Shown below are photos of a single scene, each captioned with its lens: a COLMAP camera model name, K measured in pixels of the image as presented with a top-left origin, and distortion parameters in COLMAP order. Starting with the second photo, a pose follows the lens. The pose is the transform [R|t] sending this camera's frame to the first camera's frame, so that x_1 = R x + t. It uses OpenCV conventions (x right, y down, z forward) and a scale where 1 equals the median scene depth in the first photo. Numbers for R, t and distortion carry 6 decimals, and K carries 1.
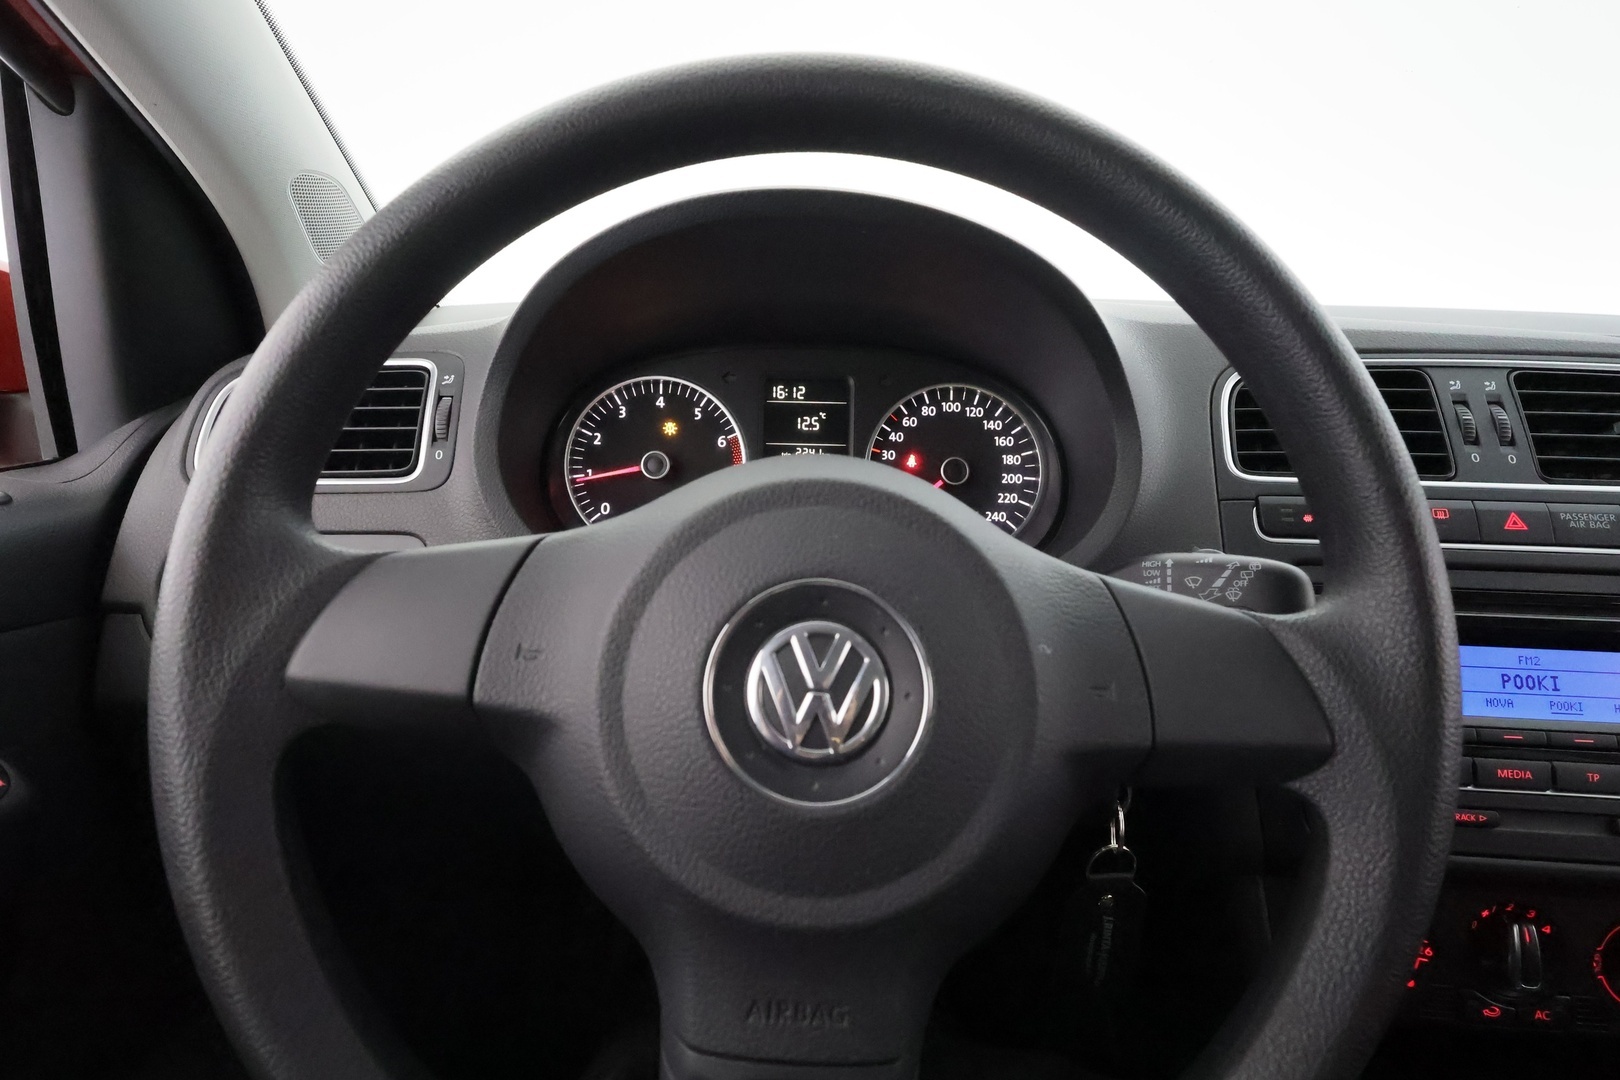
lens RADIAL K [[818.6, 0, 810.0], [0, 818.6, 540.0], [0, 0, 1]] dist [-0.000216, 0.000250]
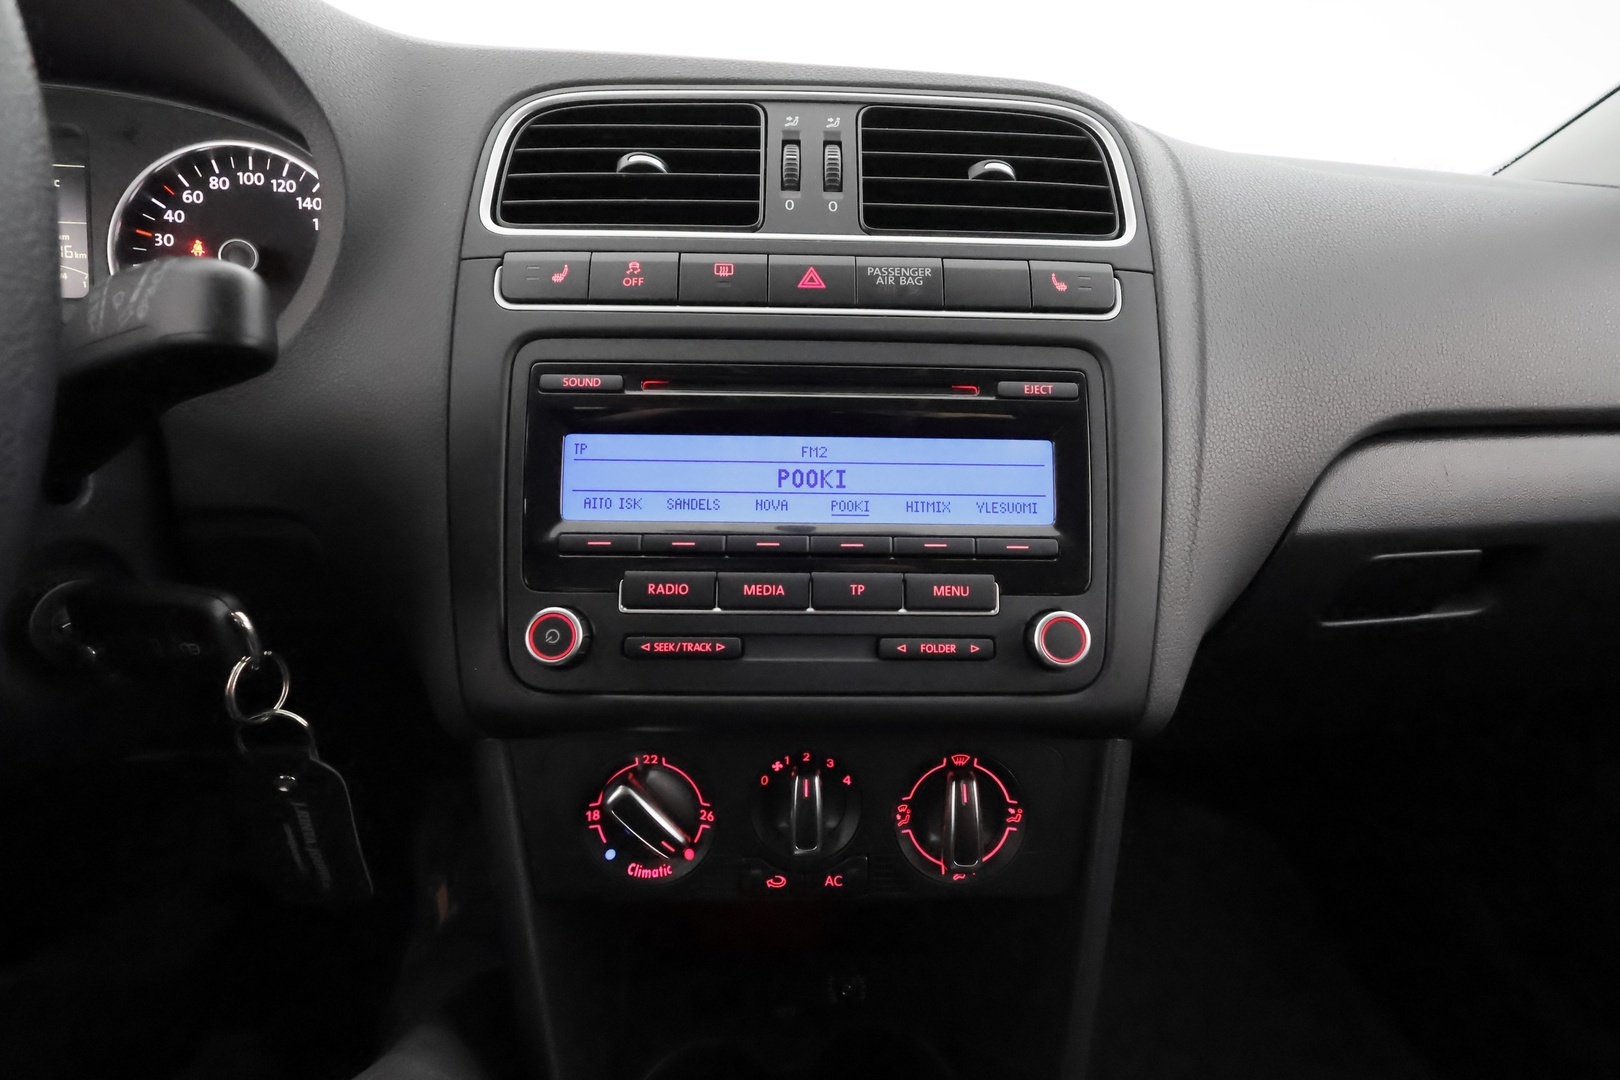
lens RADIAL K [[743.8, 0, 810.0], [0, 743.8, 540.0], [0, 0, 1]] dist [0.000378, 0.000158]
pose [[0.993608, -0.031422, 0.108426, 0.620588], [0.022811, 0.996553, 0.079763, 0.136605], [-0.110558, -0.076780, 0.990899, 0.219844]]
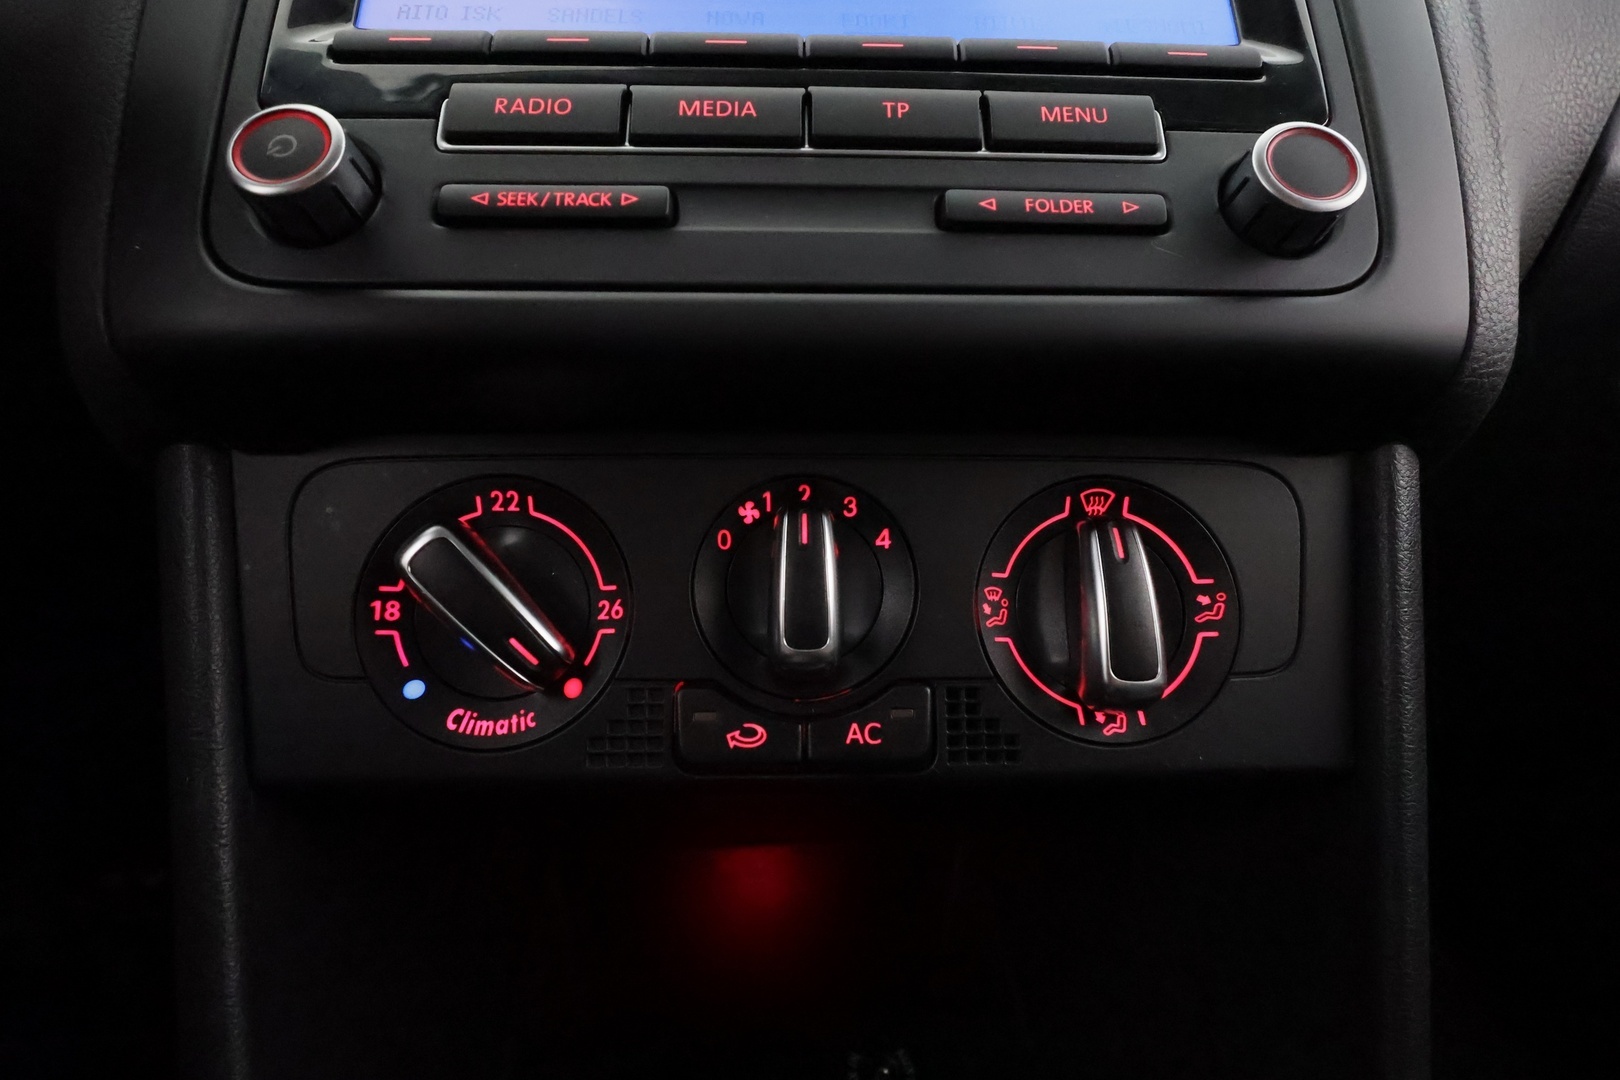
lens RADIAL K [[743.8, 0, 810.0], [0, 743.8, 540.0], [0, 0, 1]] dist [0.000378, 0.000158]
pose [[0.993119, -0.027011, 0.113952, 0.642827], [0.038769, 0.994001, -0.102272, 0.404560], [-0.110506, 0.105986, 0.988208, 0.487081]]
